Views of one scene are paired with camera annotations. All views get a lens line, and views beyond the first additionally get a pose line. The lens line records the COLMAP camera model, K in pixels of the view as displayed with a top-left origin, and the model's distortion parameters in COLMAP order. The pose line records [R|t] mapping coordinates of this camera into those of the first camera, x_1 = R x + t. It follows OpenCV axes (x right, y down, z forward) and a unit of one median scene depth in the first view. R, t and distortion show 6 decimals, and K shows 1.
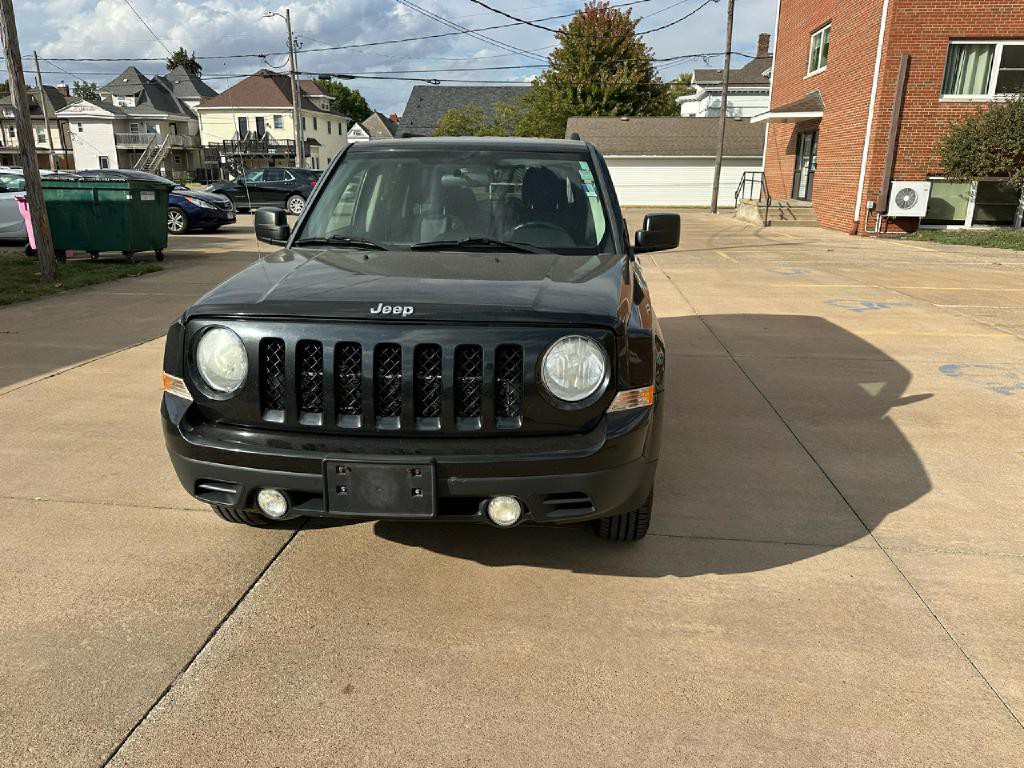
lens RADIAL K [[717.5, 0, 516.4], [0, 717.5, 377.3], [0, 0, 1]] dist [0.030246, -0.042940]
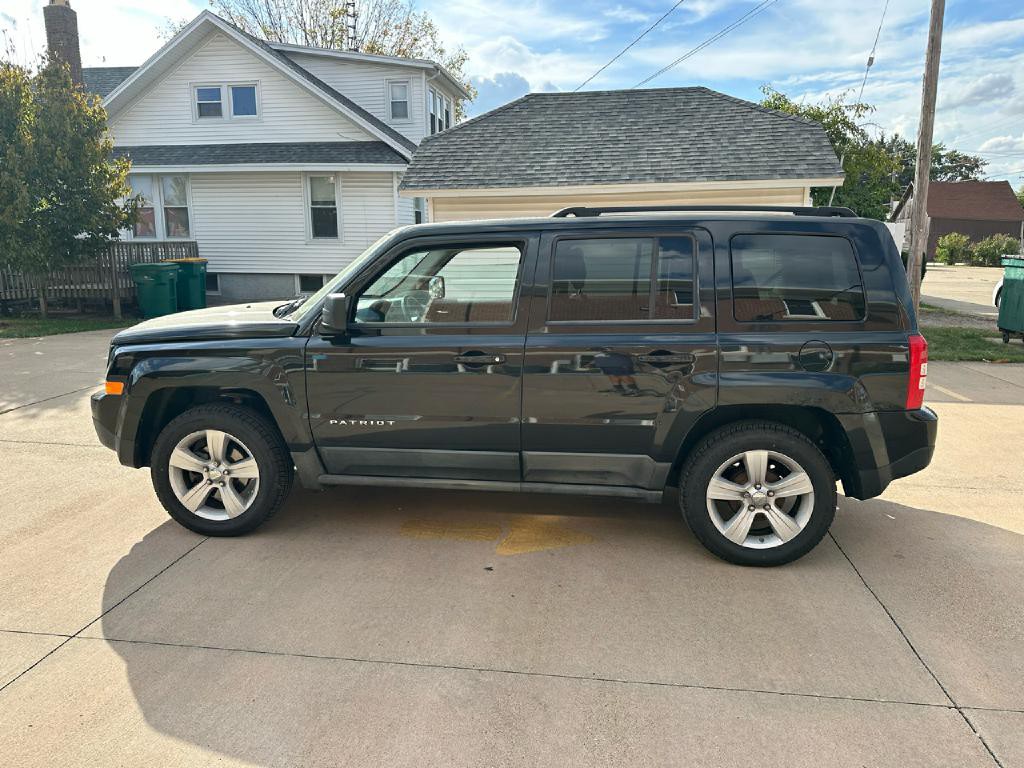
lens RADIAL K [[717.5, 0, 509.9], [0, 717.5, 384.8], [0, 0, 1]] dist [0.030246, -0.042940]
pose [[-0.033102, 0.187657, -0.981677, 0.406996], [-0.277385, 0.941904, 0.189408, -0.125108], [0.960188, 0.278572, 0.020874, 0.429983]]
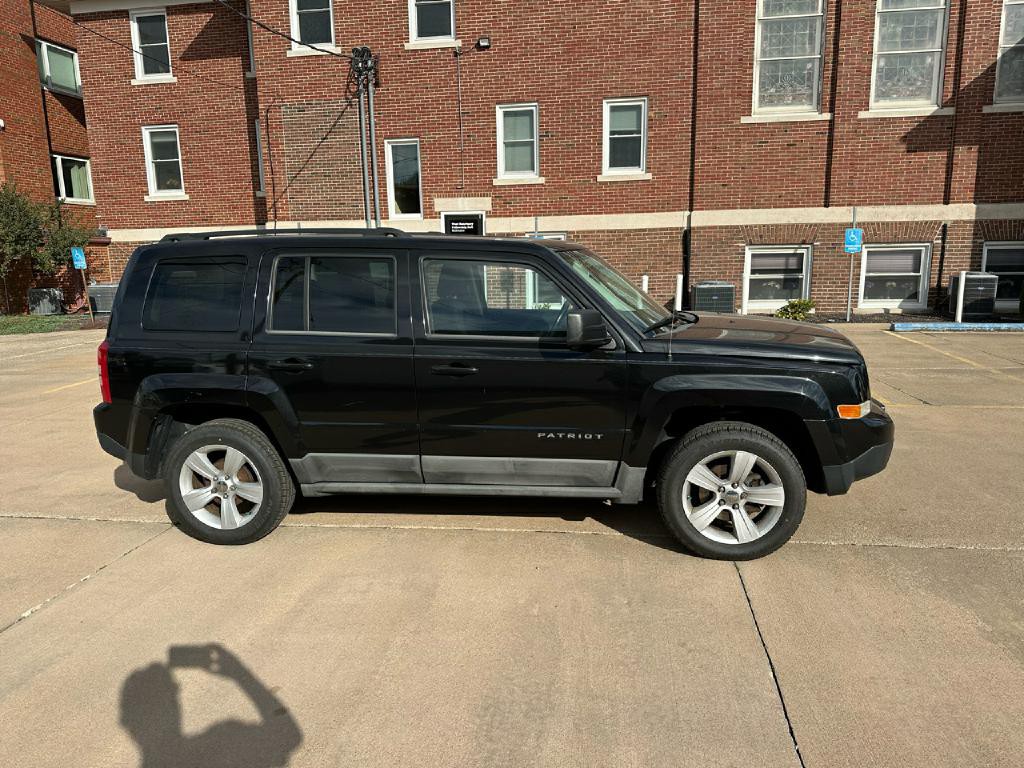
lens RADIAL K [[717.5, 0, 513.9], [0, 717.5, 391.9], [0, 0, 1]] dist [0.030246, -0.042940]
pose [[0.053978, -0.201866, 0.977925, -0.467655], [0.294263, 0.939077, 0.177605, -0.117822], [-0.954199, 0.278180, 0.110091, 0.367084]]
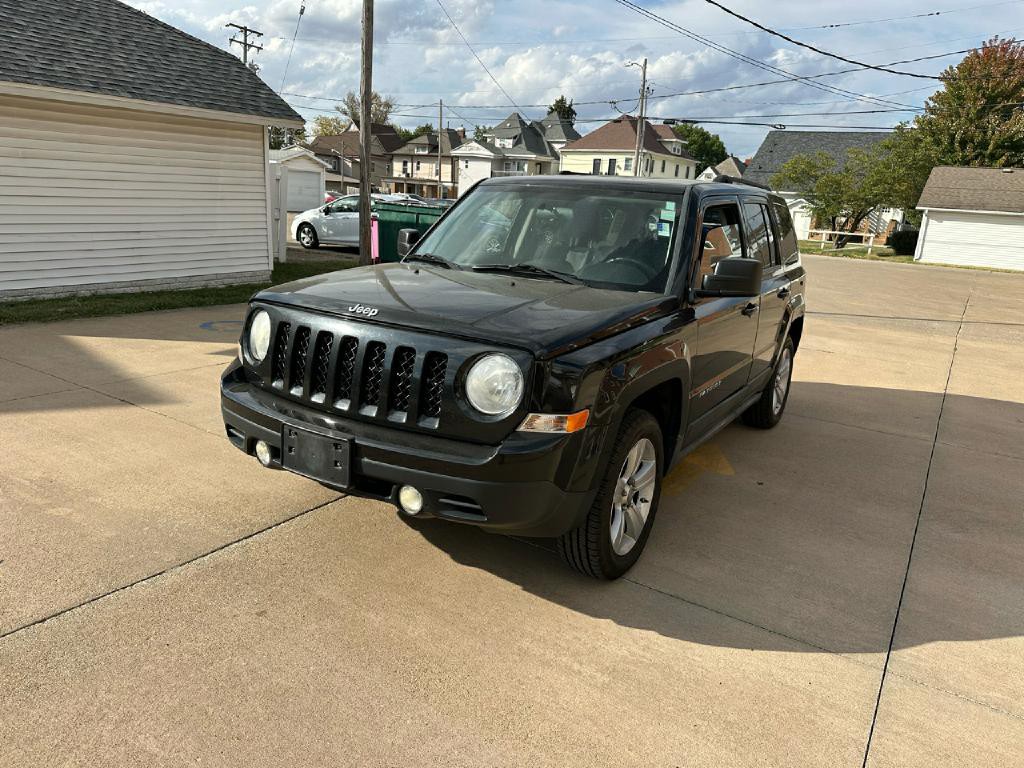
lens RADIAL K [[717.5, 0, 511.5], [0, 717.5, 383.5], [0, 0, 1]] dist [0.030246, -0.042940]
pose [[0.890737, 0.157071, -0.426517, 0.126761], [-0.176845, 0.984215, -0.006871, -0.002364], [0.418705, 0.081548, 0.904454, 0.010857]]
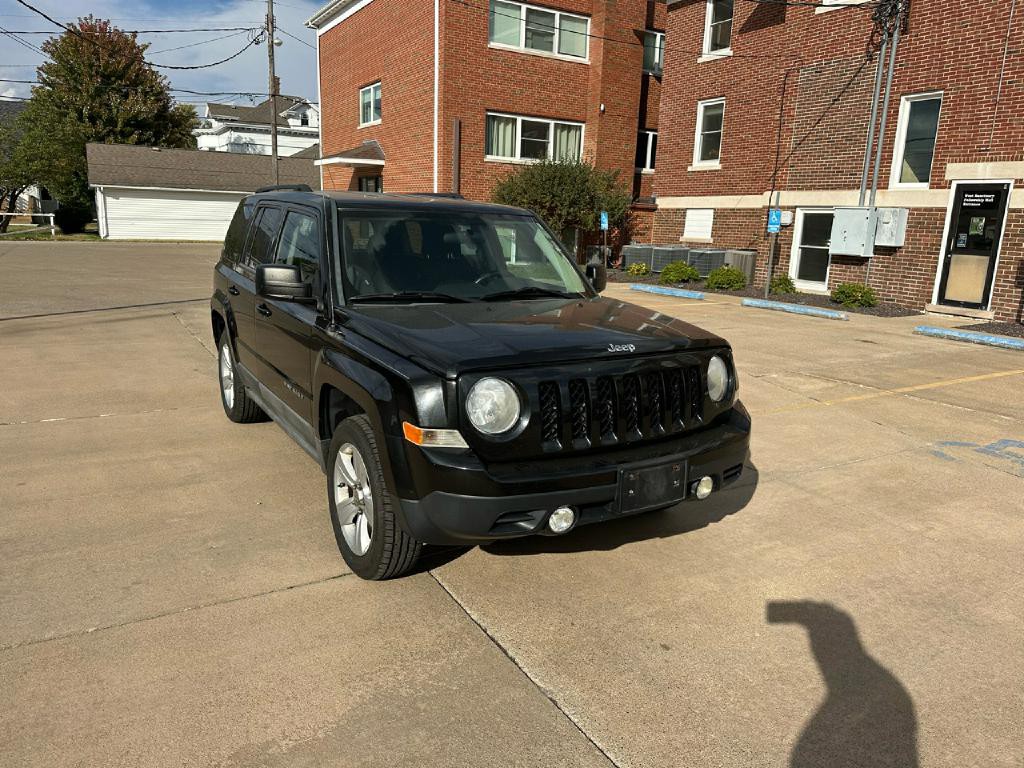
lens RADIAL K [[717.5, 0, 508.3], [0, 717.5, 377.3], [0, 0, 1]] dist [0.030246, -0.042940]
pose [[0.805726, -0.109558, 0.582068, -0.243049], [0.136153, 0.990686, -0.002000, -0.015079], [-0.576427, 0.080862, 0.813138, 0.019624]]
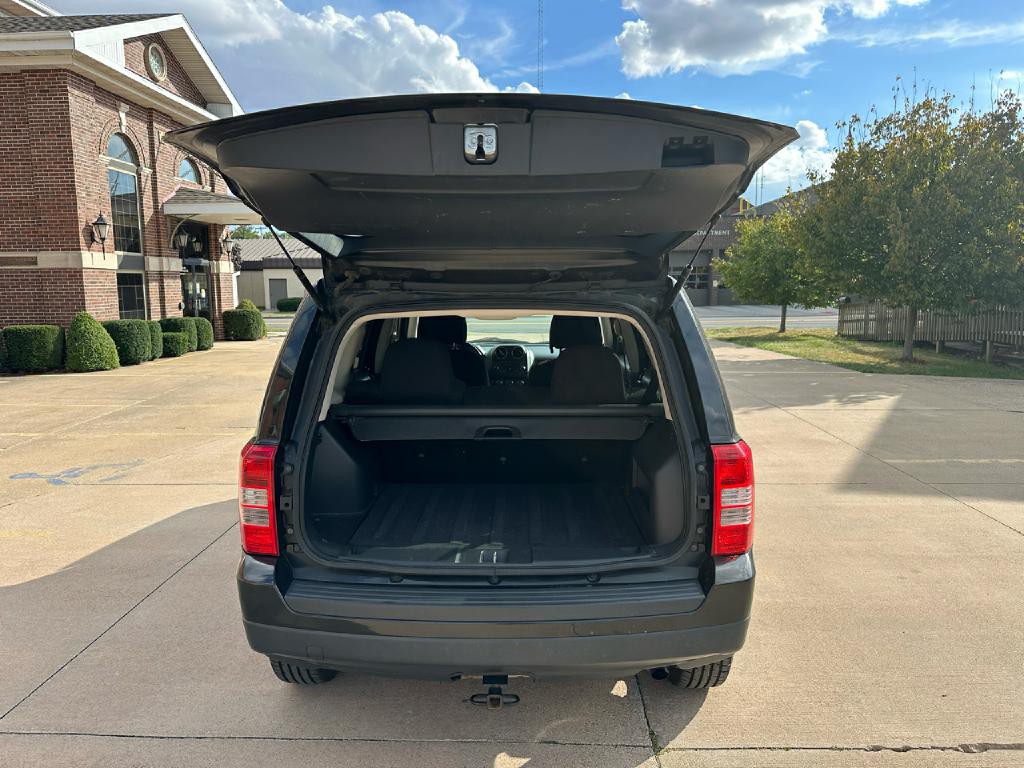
lens RADIAL K [[717.5, 0, 515.9], [0, 717.5, 383.9], [0, 0, 1]] dist [0.030246, -0.042940]
pose [[-0.997249, 0.008551, -0.073624, 0.005329], [-0.021986, 0.914487, 0.404018, -0.246797], [0.070783, 0.404526, -0.911783, 0.815093]]
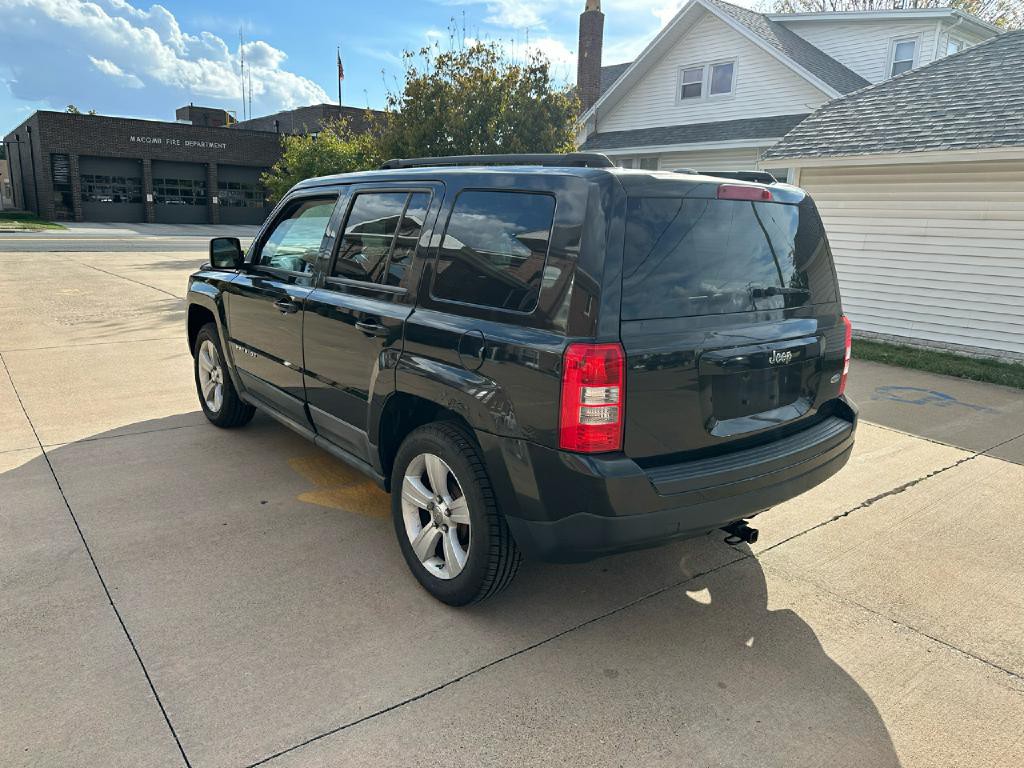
lens RADIAL K [[717.5, 0, 509.8], [0, 717.5, 383.2], [0, 0, 1]] dist [0.030246, -0.042940]
pose [[-0.721175, 0.124808, -0.681417, 0.239660], [-0.232146, 0.883223, 0.407462, -0.207287], [0.652698, 0.452040, -0.607985, 0.730884]]
